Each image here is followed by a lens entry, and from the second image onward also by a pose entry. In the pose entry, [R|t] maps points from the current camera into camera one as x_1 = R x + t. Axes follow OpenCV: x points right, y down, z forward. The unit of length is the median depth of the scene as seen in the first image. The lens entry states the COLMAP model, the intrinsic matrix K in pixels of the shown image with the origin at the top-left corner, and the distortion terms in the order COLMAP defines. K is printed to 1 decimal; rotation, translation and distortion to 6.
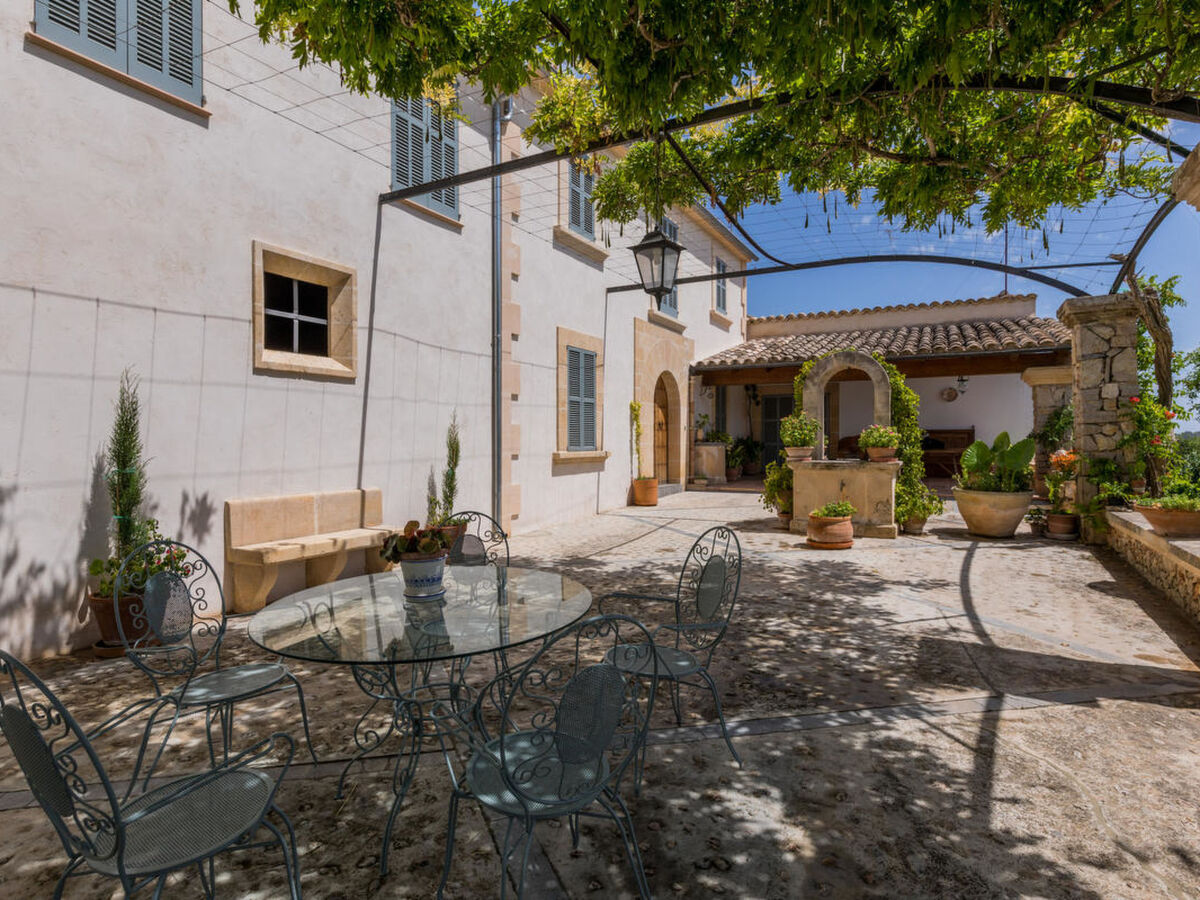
lens RADIAL K [[653.4, 0, 603.2], [0, 653.4, 448.0], [0, 0, 1]] dist [-0.001927, 0.000725]
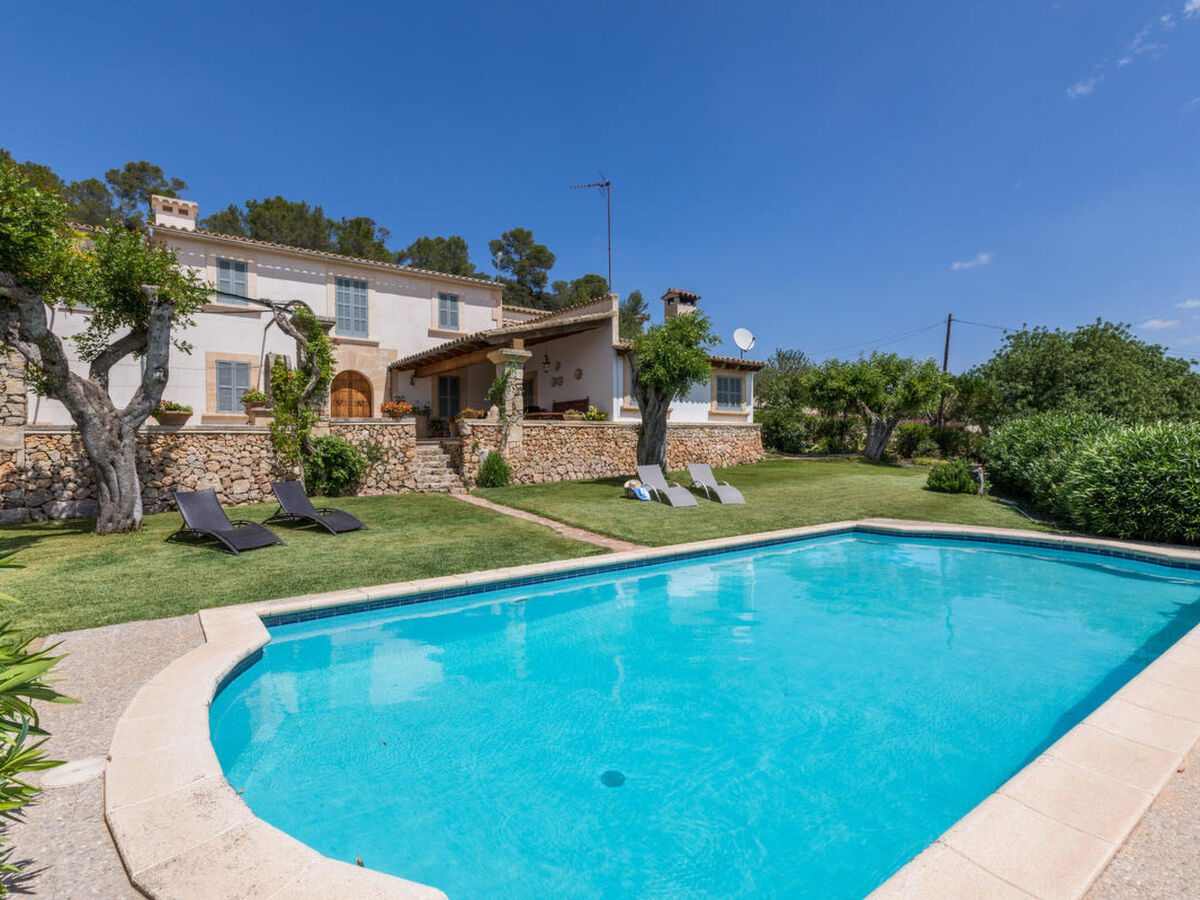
lens RADIAL K [[605.2, 0, 601.6], [0, 605.2, 449.7], [0, 0, 1]] dist [0.003141, 0.001184]
pose [[0.906365, -0.005540, -0.422458, 2.221668], [0.002869, 0.999972, -0.006958, 0.166069], [0.422485, 0.005095, 0.906356, -0.231849]]
